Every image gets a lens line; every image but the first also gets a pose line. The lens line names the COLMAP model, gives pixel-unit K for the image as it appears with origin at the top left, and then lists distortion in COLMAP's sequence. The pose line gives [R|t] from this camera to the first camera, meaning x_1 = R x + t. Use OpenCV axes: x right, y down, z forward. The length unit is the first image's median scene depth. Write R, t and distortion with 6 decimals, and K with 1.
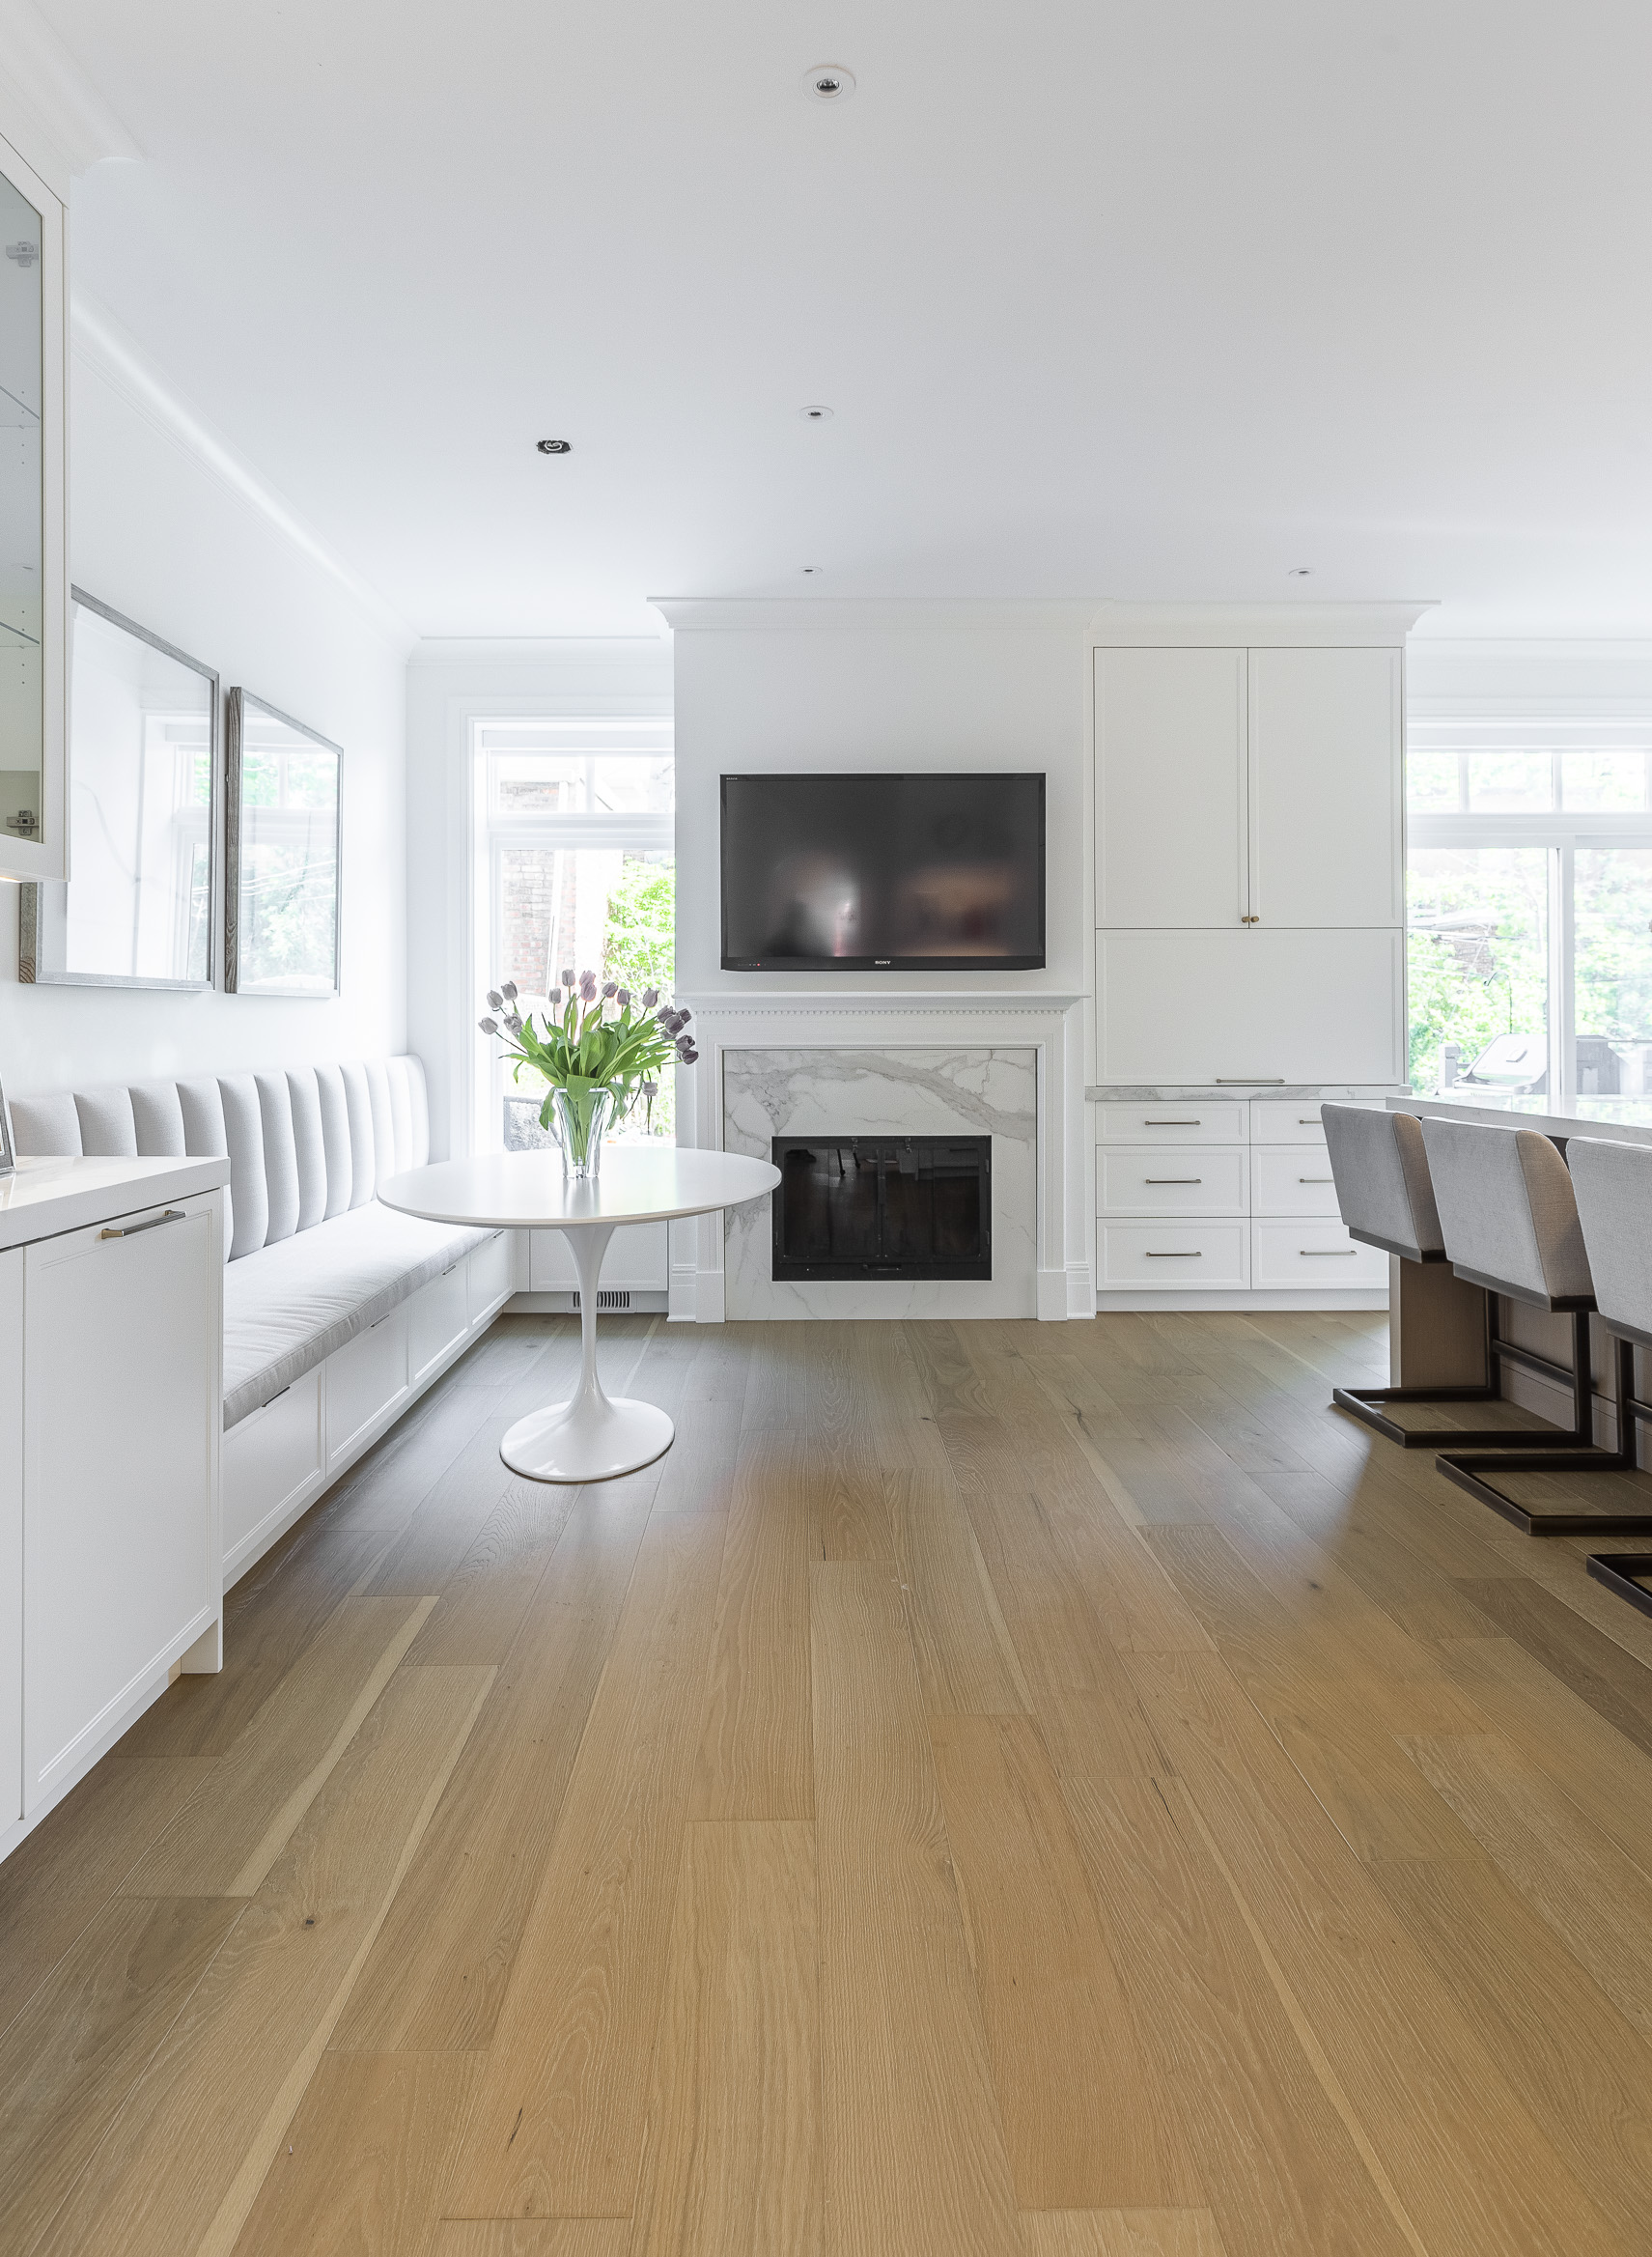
lens RADIAL K [[1343.2, 0, 787.8], [0, 1343.2, 1004.2], [0, 0, 1]] dist [0.005031, -0.000002]
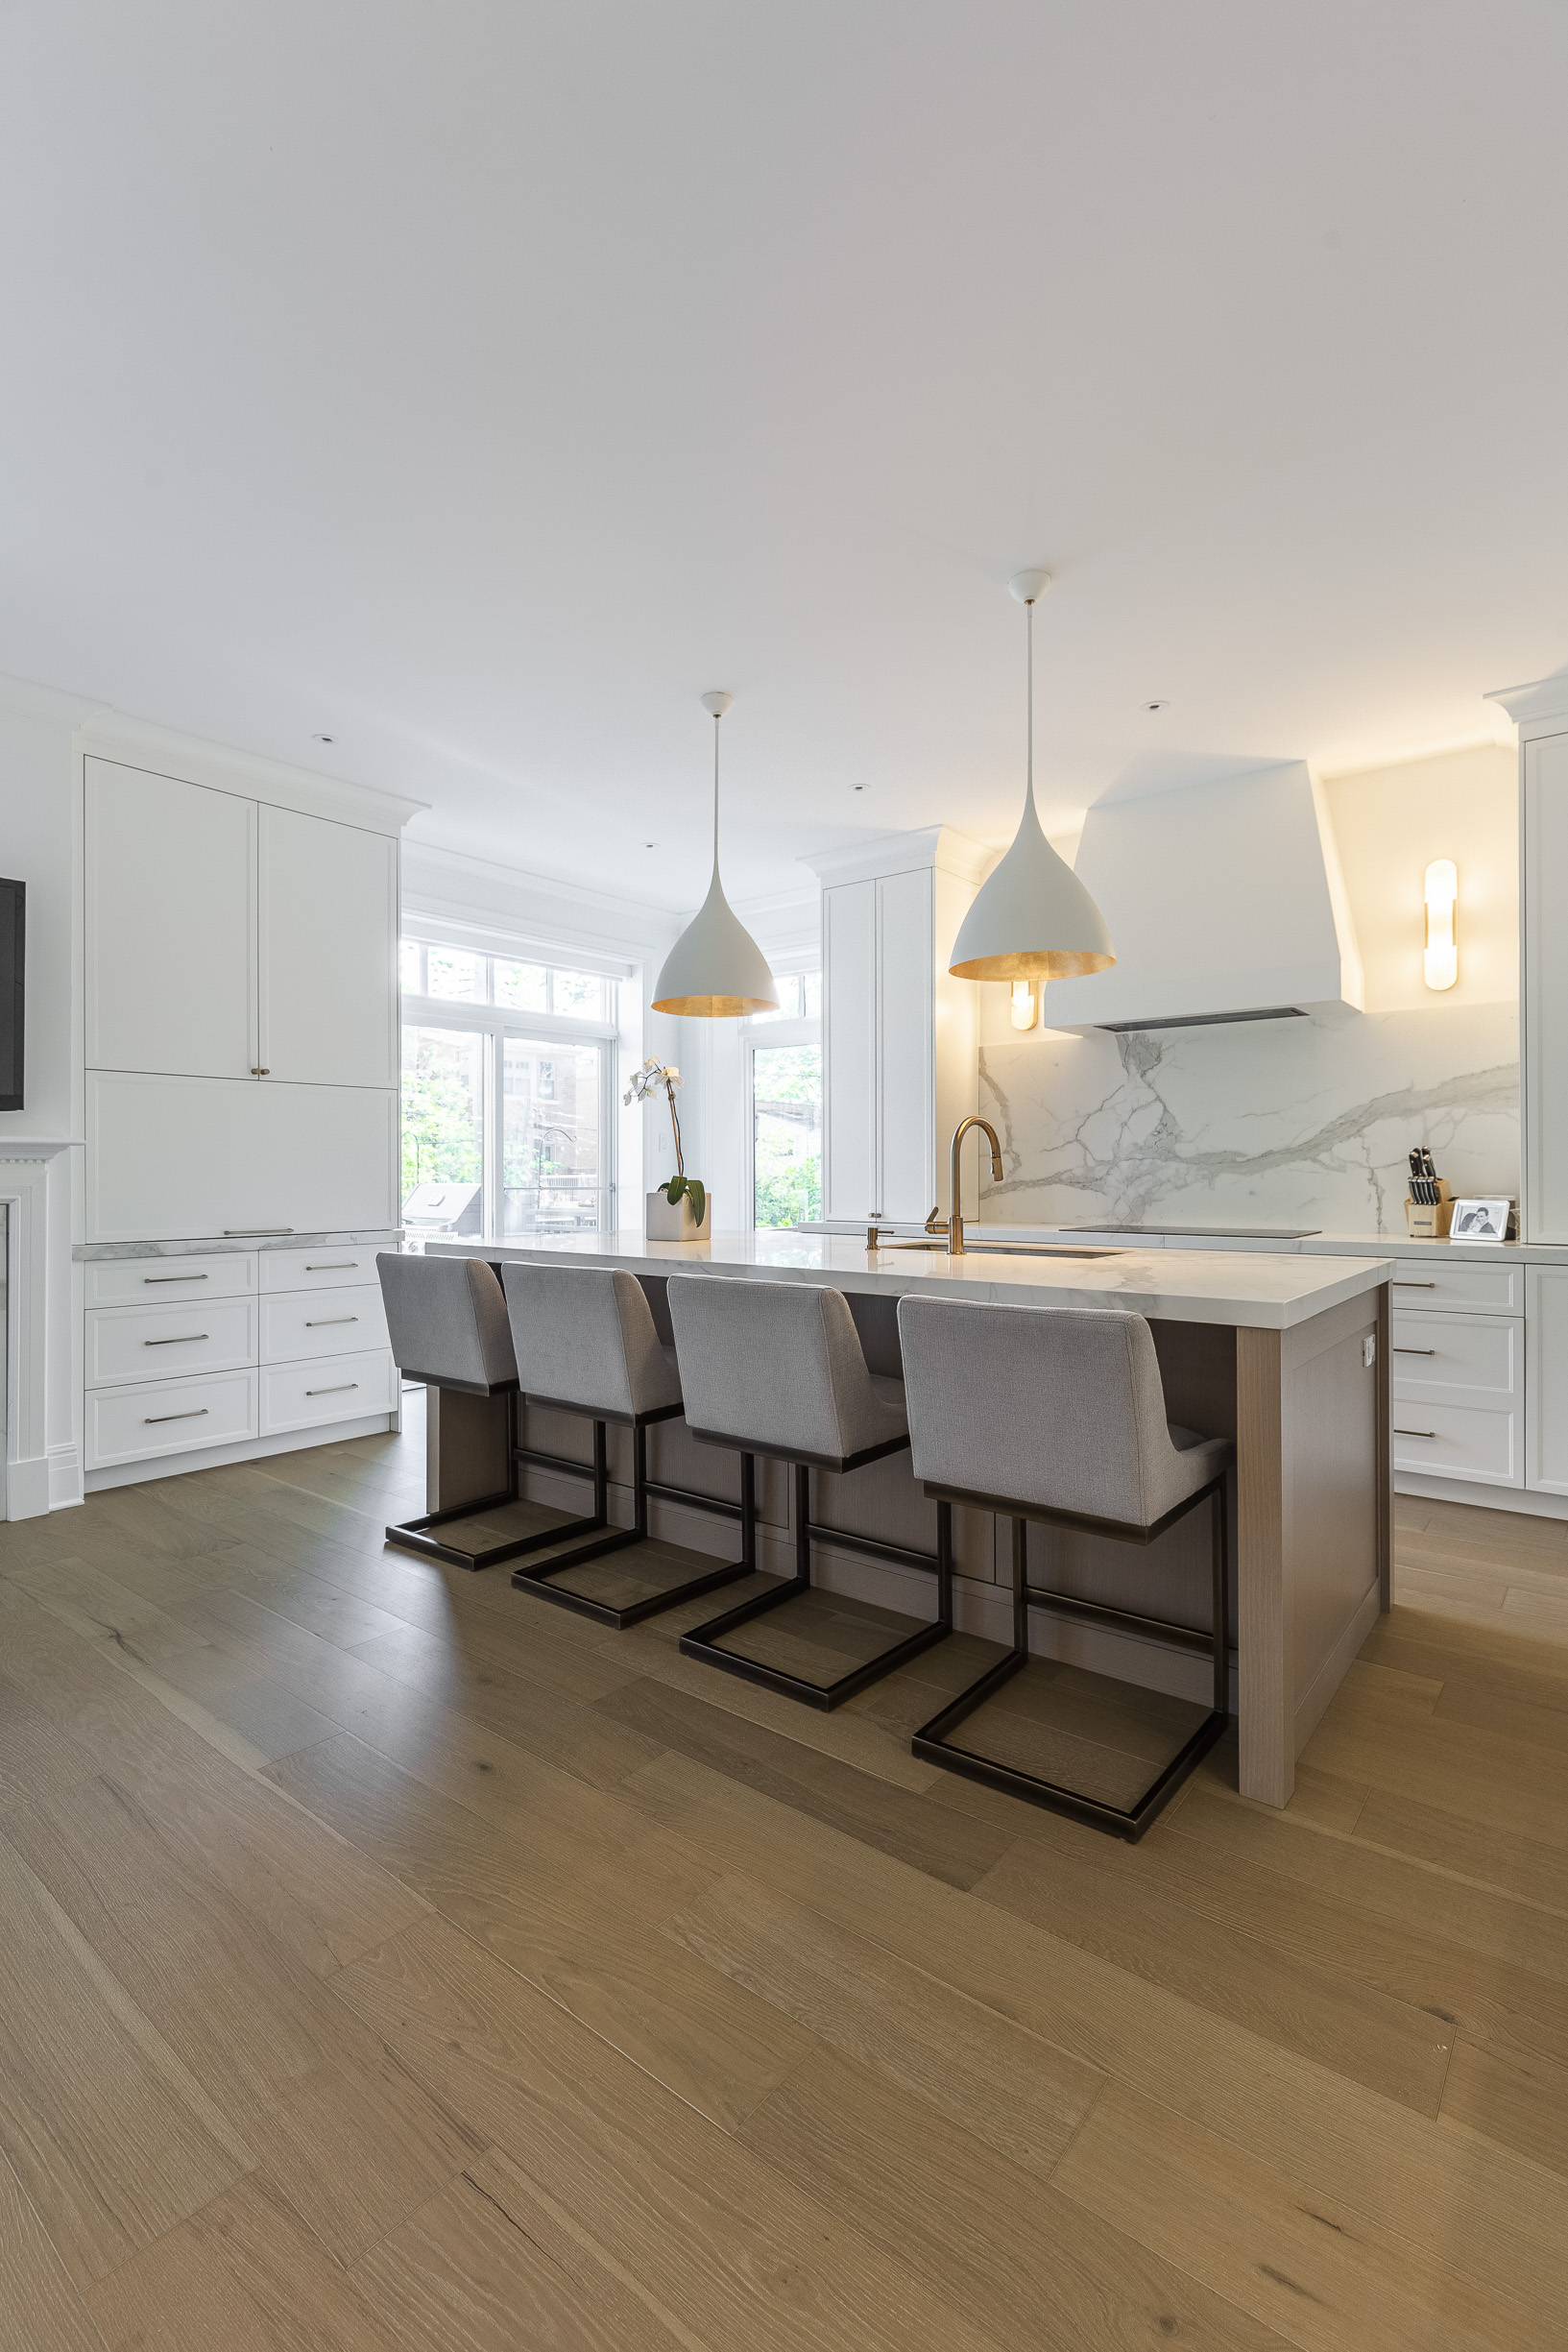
lens RADIAL K [[1067.3, 0, 770.3], [0, 1067.3, 1170.5], [0, 0, 1]] dist [0.003182, -0.000623]
pose [[0.632424, 0.003919, 0.774612, -0.043026], [-0.012032, 0.999916, 0.004764, 0.003511], [-0.774529, -0.012333, 0.632418, 0.242359]]
